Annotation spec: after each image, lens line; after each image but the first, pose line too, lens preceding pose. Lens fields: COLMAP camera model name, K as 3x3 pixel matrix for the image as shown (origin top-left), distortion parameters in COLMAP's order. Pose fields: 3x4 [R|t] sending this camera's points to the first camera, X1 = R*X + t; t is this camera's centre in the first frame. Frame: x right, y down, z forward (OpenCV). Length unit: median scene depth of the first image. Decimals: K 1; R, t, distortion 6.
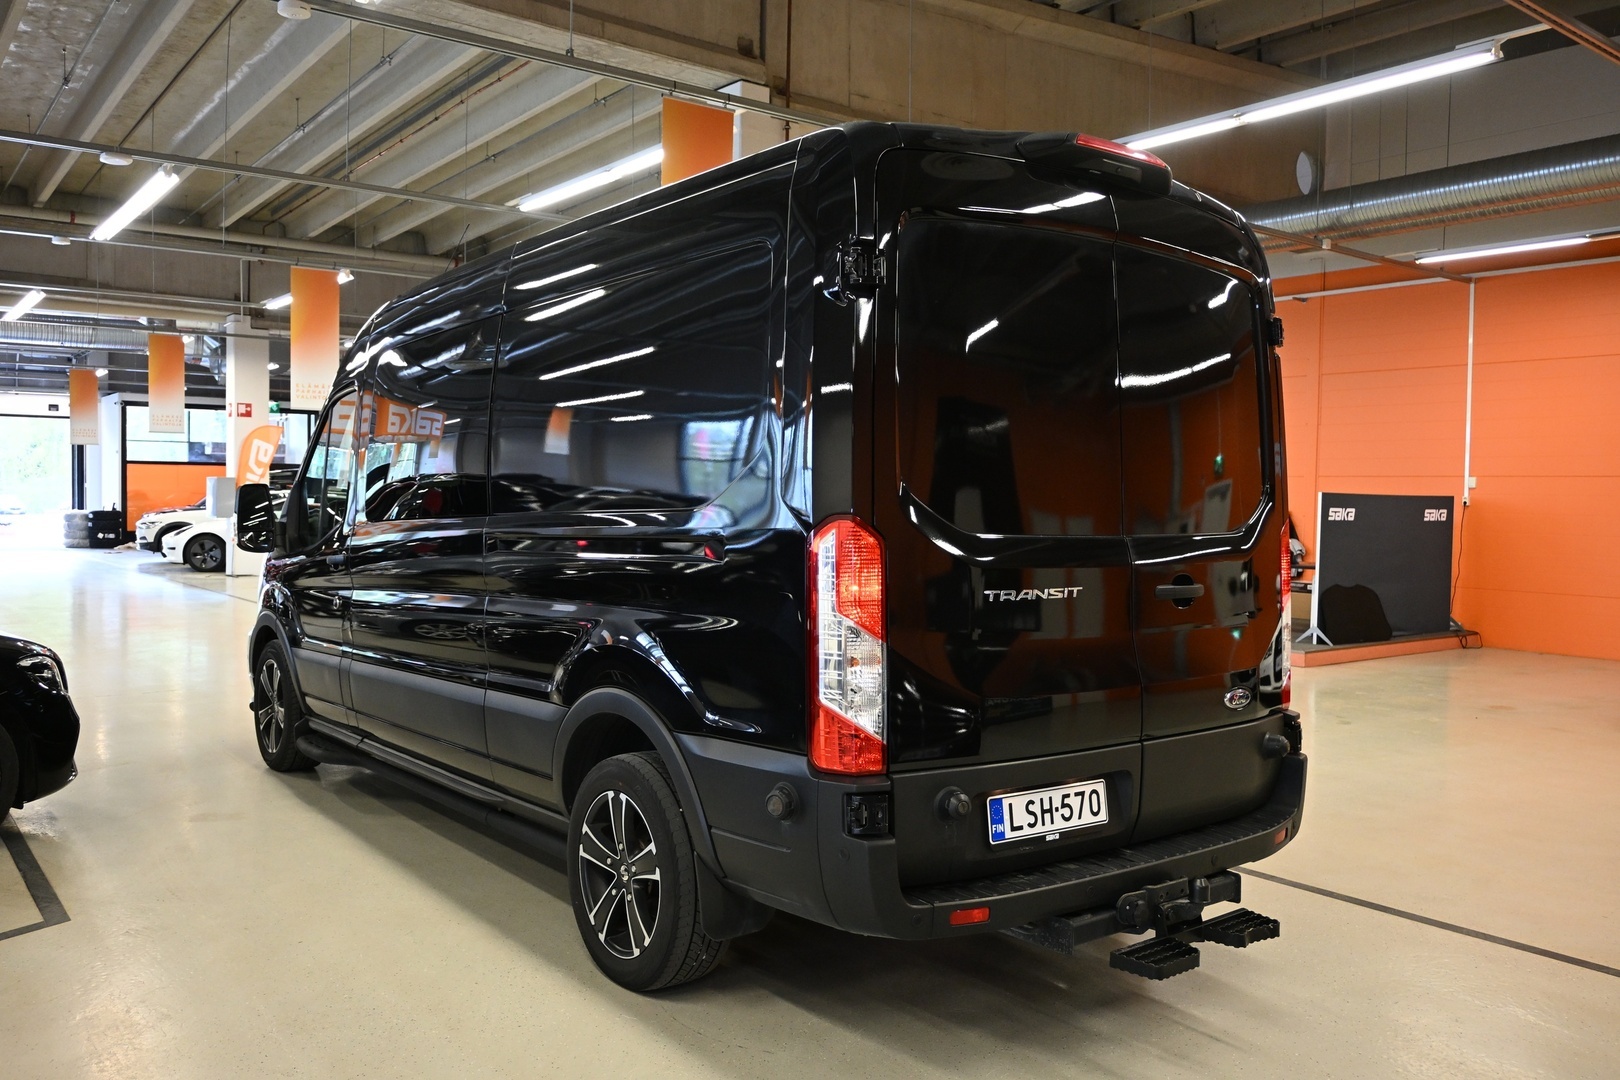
lens RADIAL K [[1306.7, 0, 810.0], [0, 1306.7, 540.0], [0, 0, 1]] dist [0.001312, -0.001463]
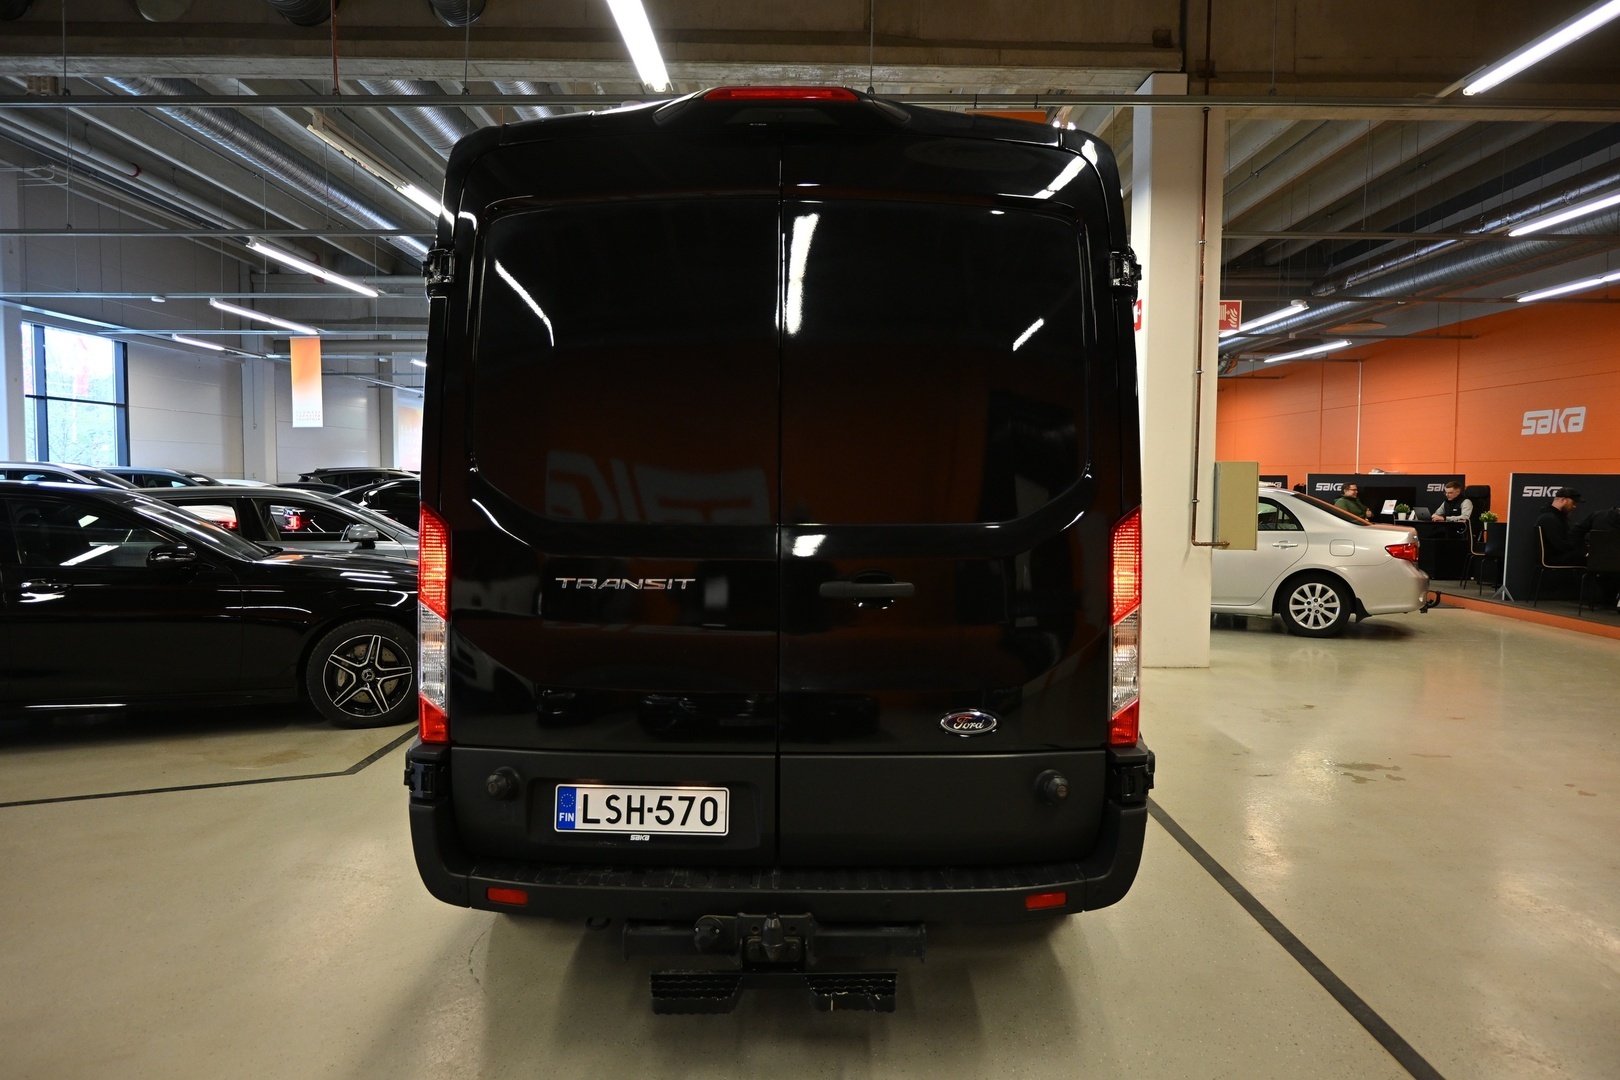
lens RADIAL K [[1103.6, 0, 810.0], [0, 1103.6, 540.0], [0, 0, 1]] dist [-0.001813, -0.002223]
pose [[0.788278, 0.025553, -0.614789, 0.767249], [-0.014503, 0.999631, 0.022952, -0.011160], [0.615149, -0.009176, 0.788358, 0.436022]]
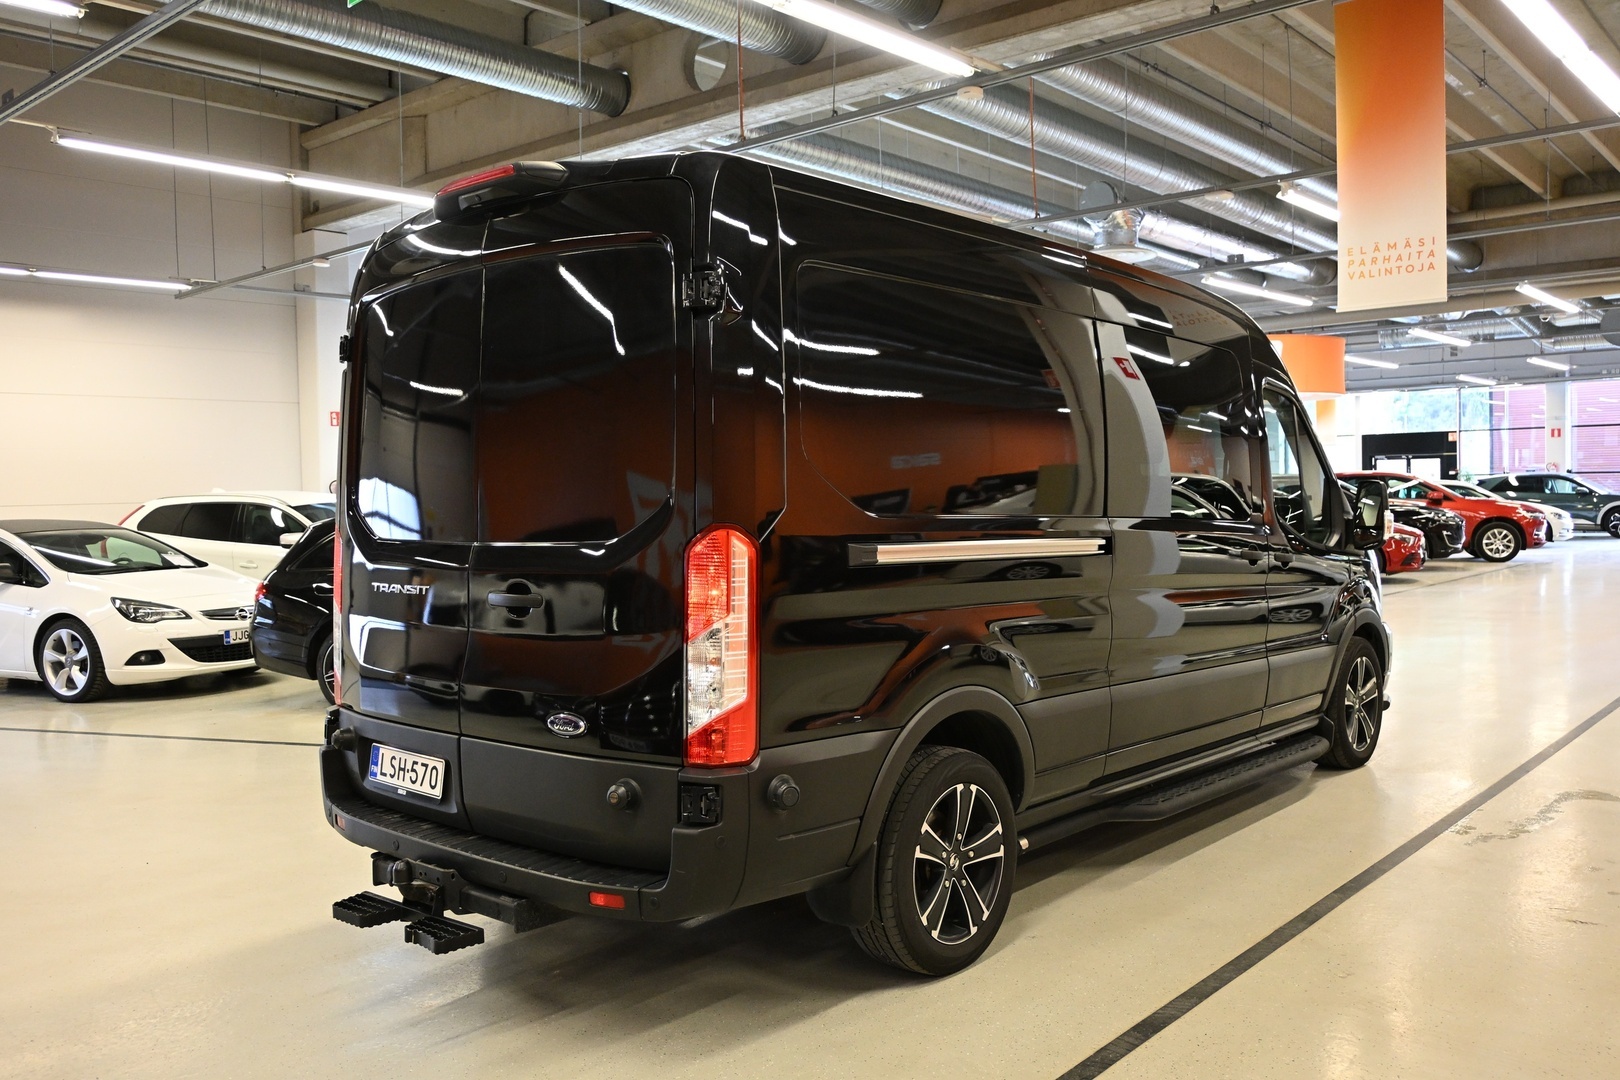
lens RADIAL K [[1351.9, 0, 781.2], [0, 1351.9, 536.5], [0, 0, 1]] dist [0.003649, 0.003248]
pose [[0.170264, 0.019295, -0.985210, 1.447021], [-0.004003, 0.999814, 0.018889, -0.031425], [0.985390, 0.000727, 0.170309, 1.118942]]
